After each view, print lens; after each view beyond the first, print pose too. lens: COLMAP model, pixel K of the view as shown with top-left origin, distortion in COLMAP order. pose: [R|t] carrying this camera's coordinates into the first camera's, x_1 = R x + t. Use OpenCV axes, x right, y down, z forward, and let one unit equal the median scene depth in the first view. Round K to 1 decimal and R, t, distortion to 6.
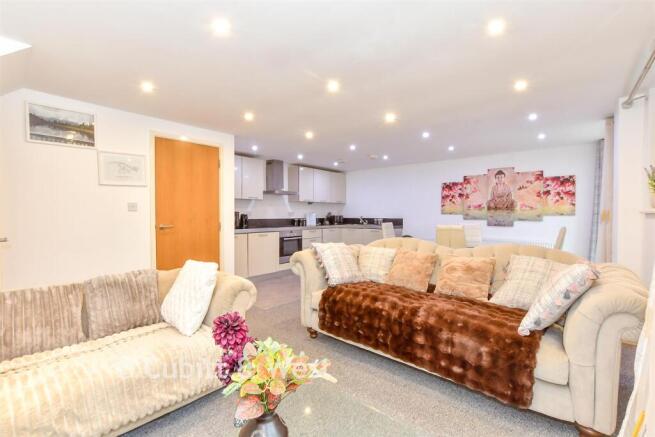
lens RADIAL K [[270.8, 0, 291.5], [0, 270.8, 219.1], [0, 0, 1]] dist [0.000995, 0.000465]
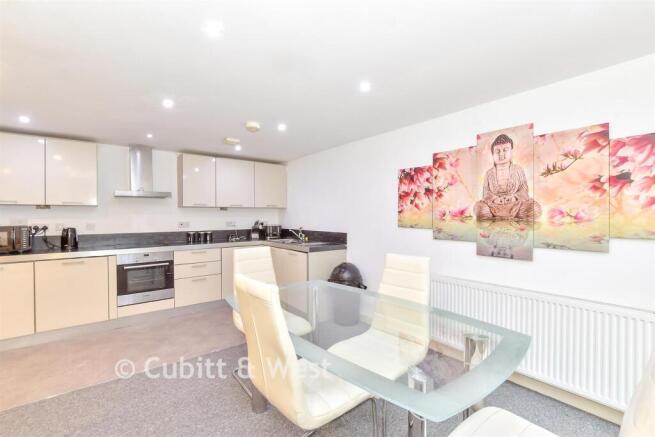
lens RADIAL K [[270.8, 0, 291.5], [0, 270.8, 219.1], [0, 0, 1]] dist [0.000995, 0.000465]
pose [[0.983142, -0.003598, -0.182808, 0.472515], [0.002255, 0.999969, -0.007553, -0.033471], [0.182829, 0.007014, 0.983120, 0.459045]]
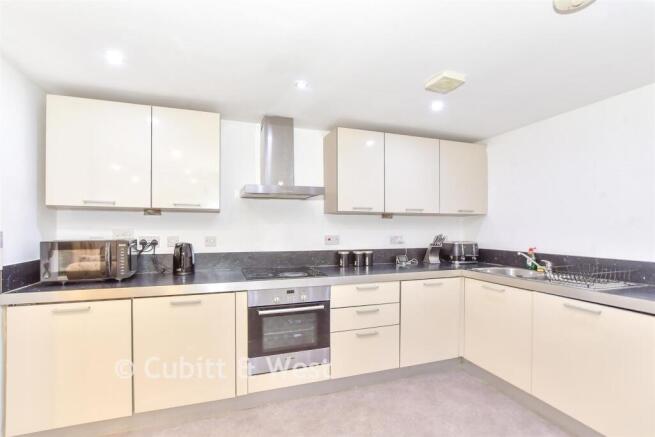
lens RADIAL K [[274.7, 0, 311.2], [0, 274.7, 229.0], [0, 0, 1]] dist [-0.000741, 0.000059]
pose [[0.894805, 0.002479, -0.446451, 0.206842], [-0.010257, 0.999835, -0.015006, -0.036696], [0.446340, 0.018007, 0.894682, 0.699071]]
